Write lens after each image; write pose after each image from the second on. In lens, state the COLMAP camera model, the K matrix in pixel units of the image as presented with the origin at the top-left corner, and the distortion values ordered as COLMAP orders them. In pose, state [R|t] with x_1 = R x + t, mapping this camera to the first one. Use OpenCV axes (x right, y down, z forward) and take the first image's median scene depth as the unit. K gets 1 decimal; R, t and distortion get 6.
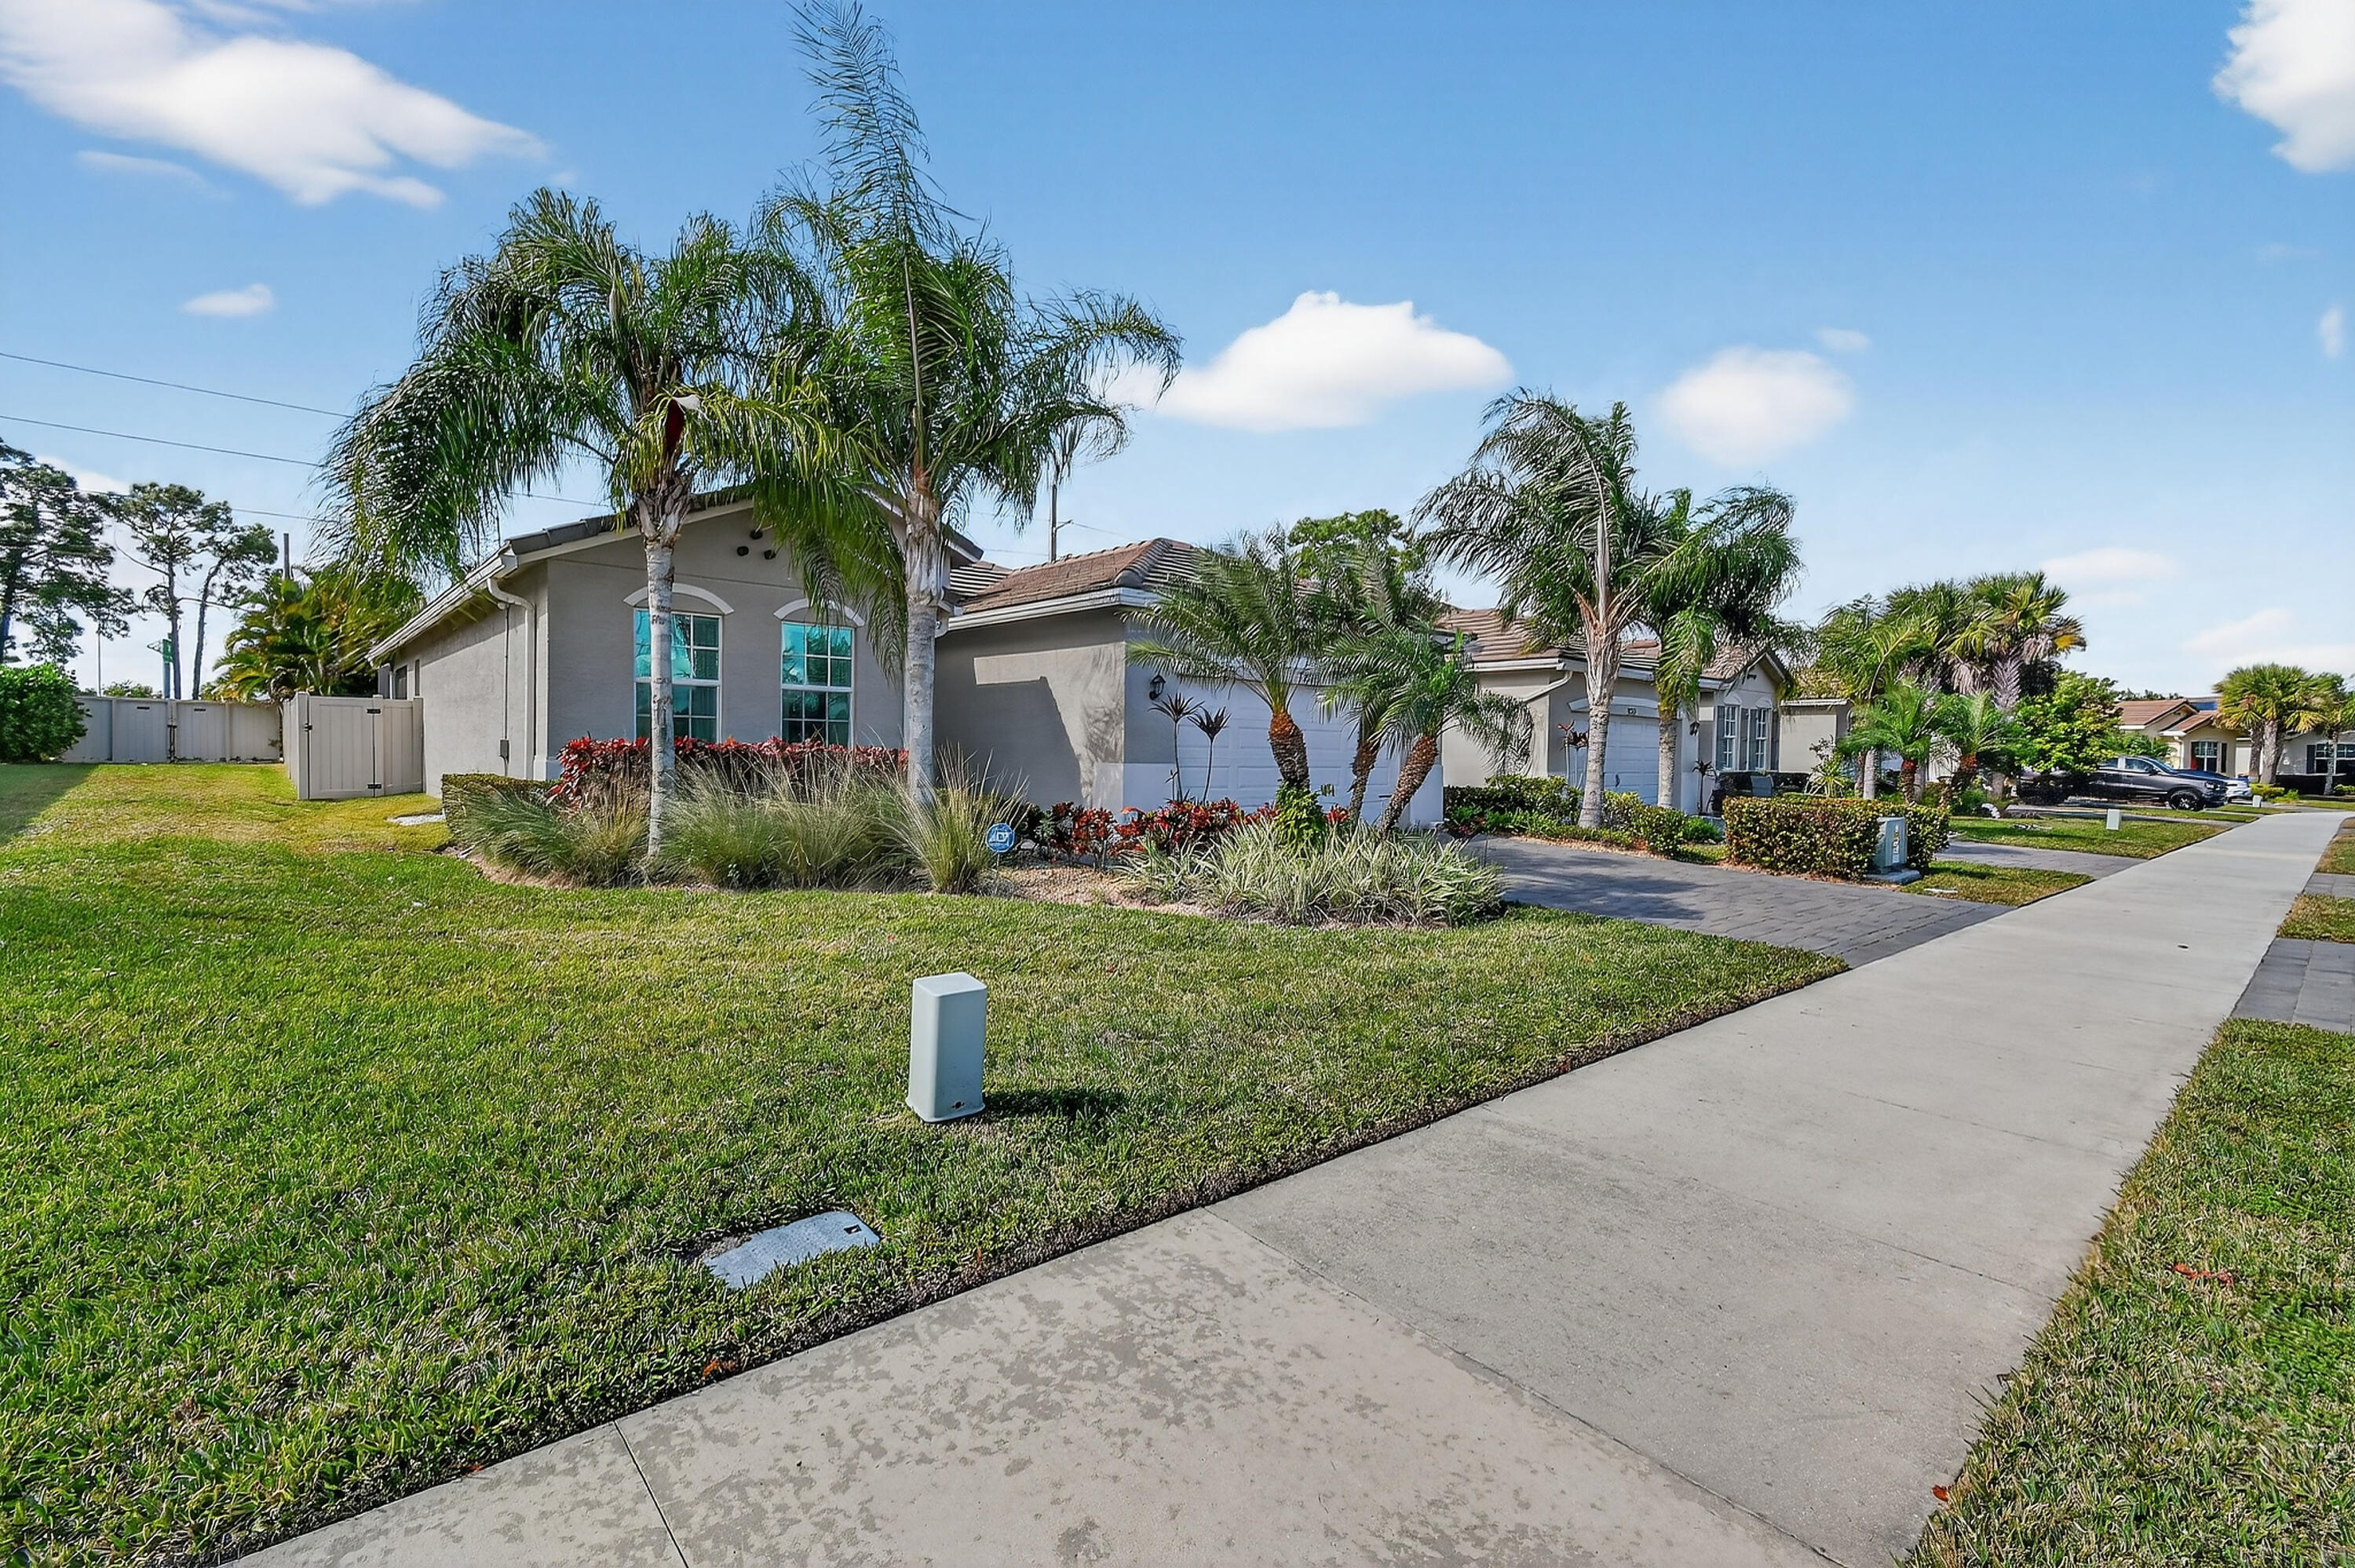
lens RADIAL K [[1052.8, 0, 1184.3], [0, 1052.8, 759.9], [0, 0, 1]] dist [-0.000756, -0.000152]
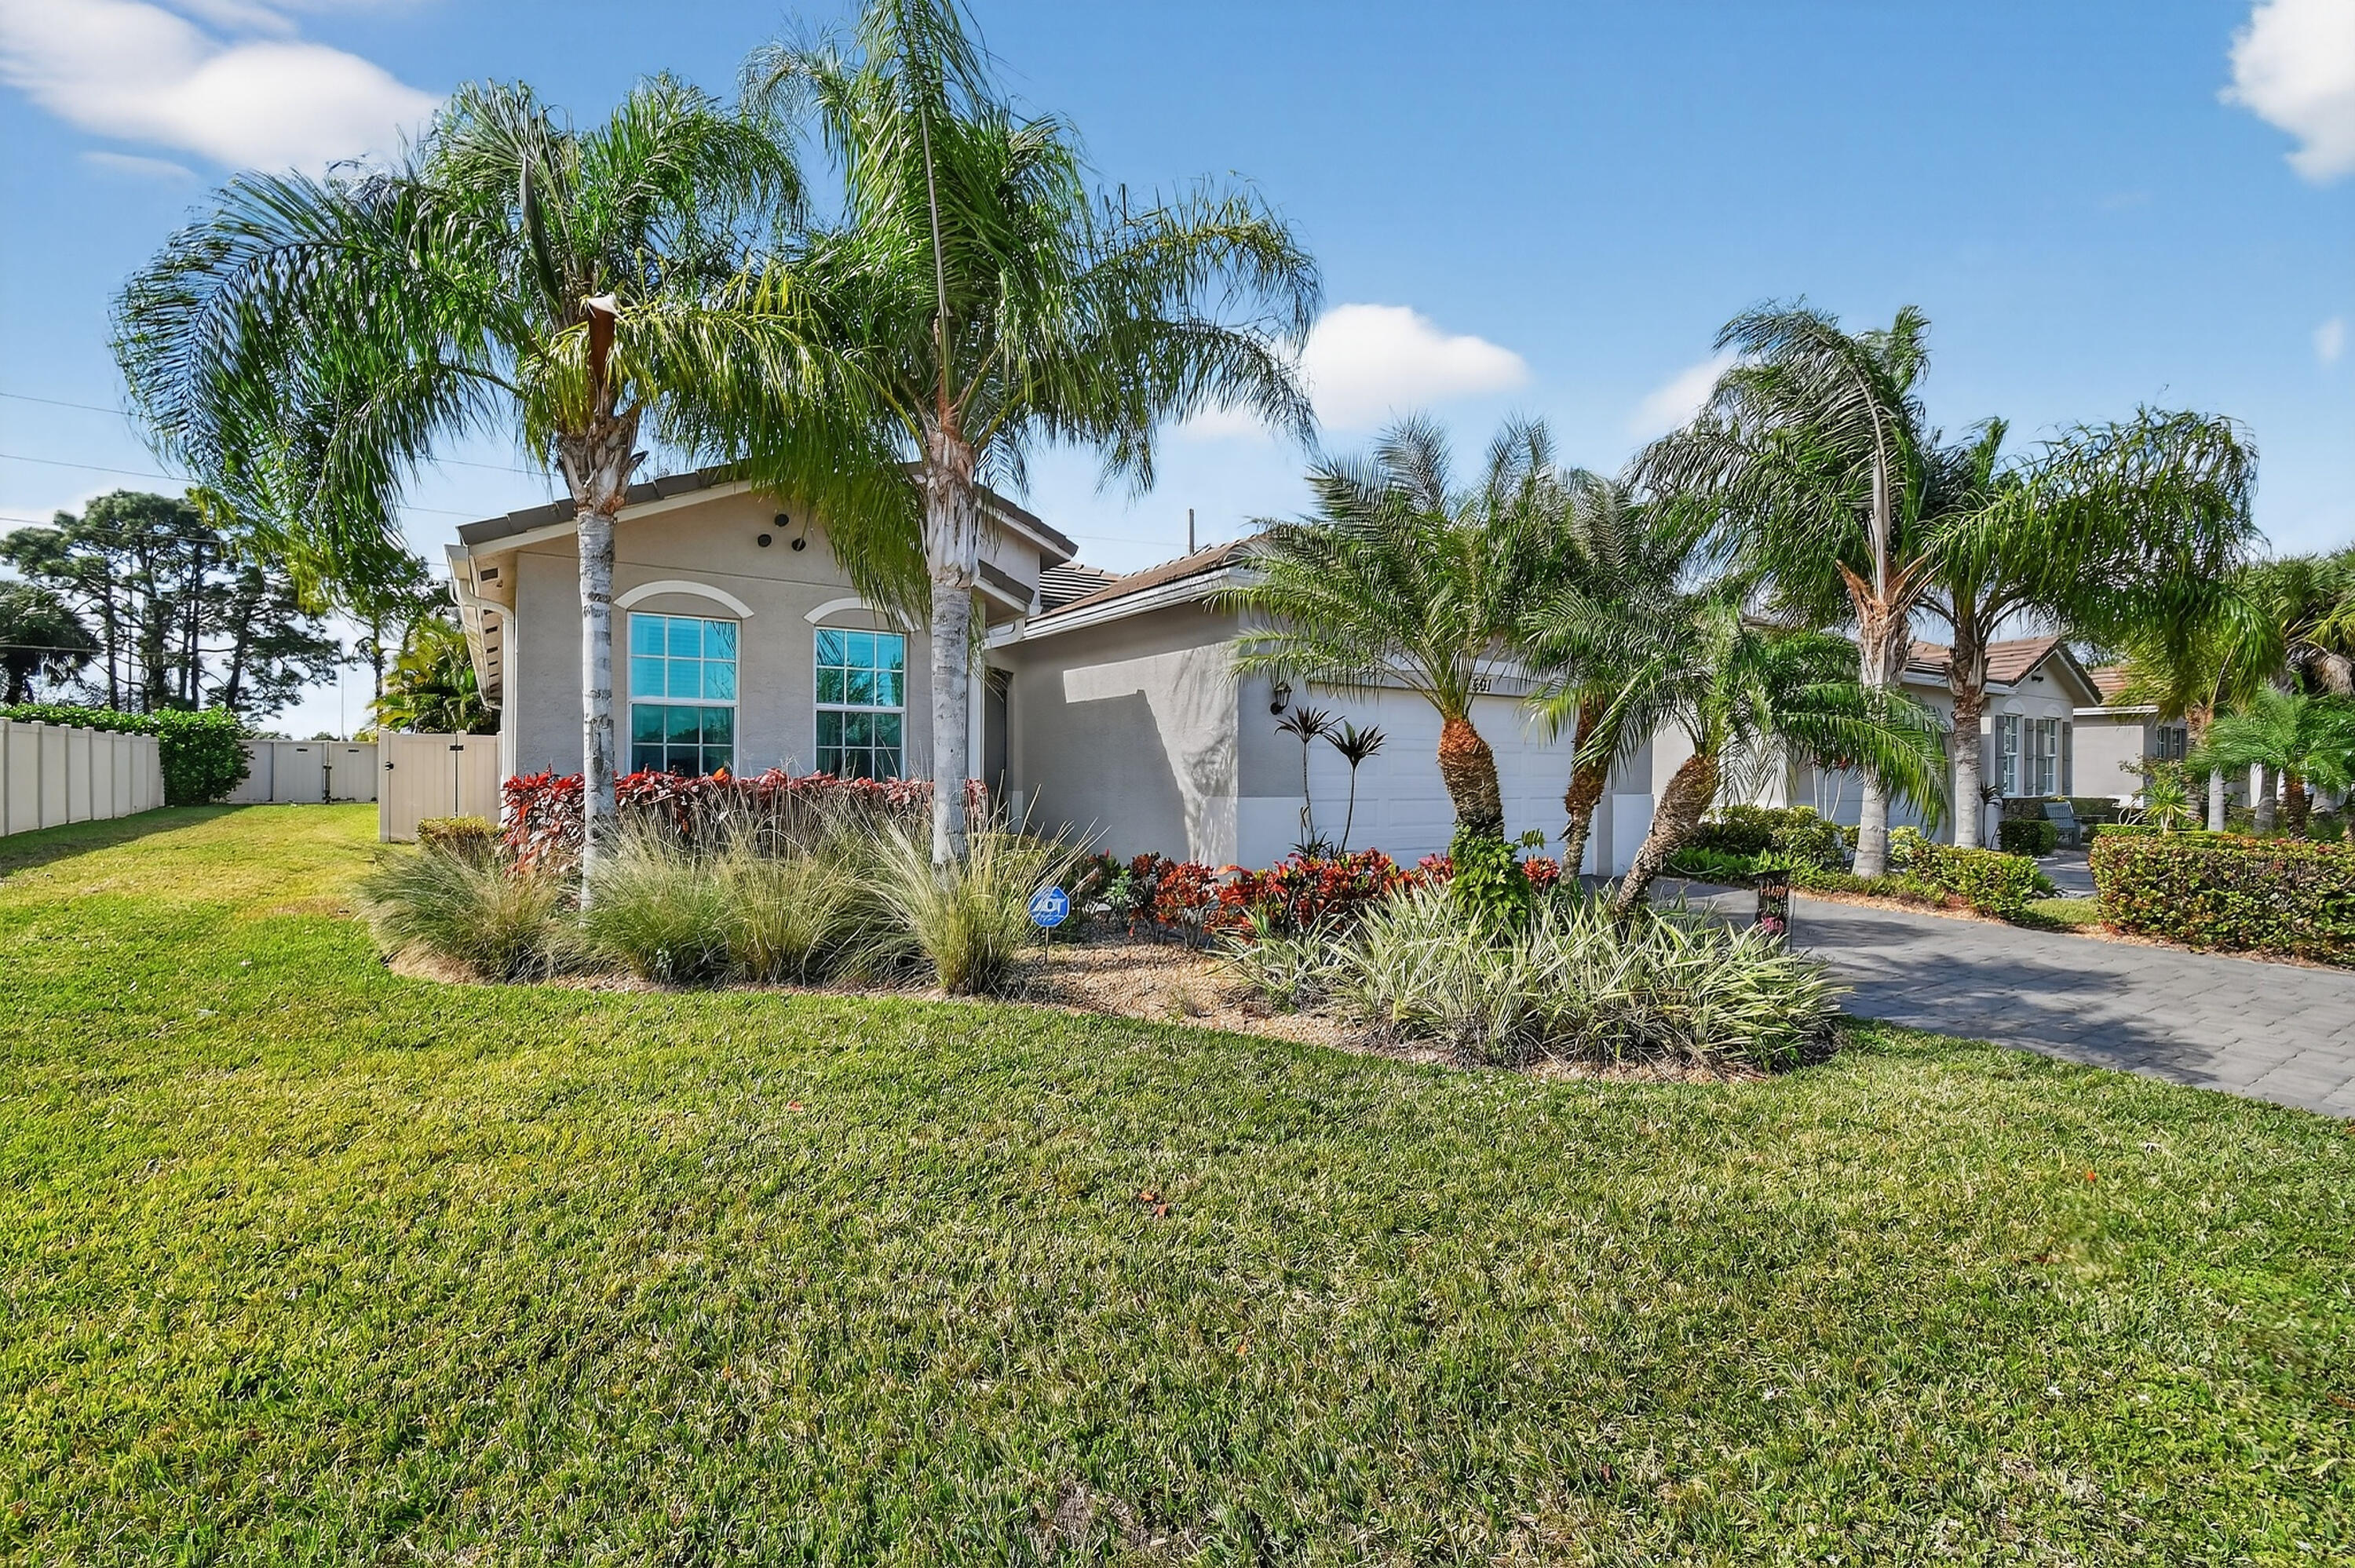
lens RADIAL K [[1032.6, 0, 1177.5], [0, 1032.6, 784.0], [0, 0, 1]] dist [0.011202, -0.000136]
pose [[0.988922, -0.011089, -0.148019, 0.011994], [0.010342, 0.999930, -0.005816, -0.003116], [0.148073, 0.004221, 0.988967, 0.284584]]
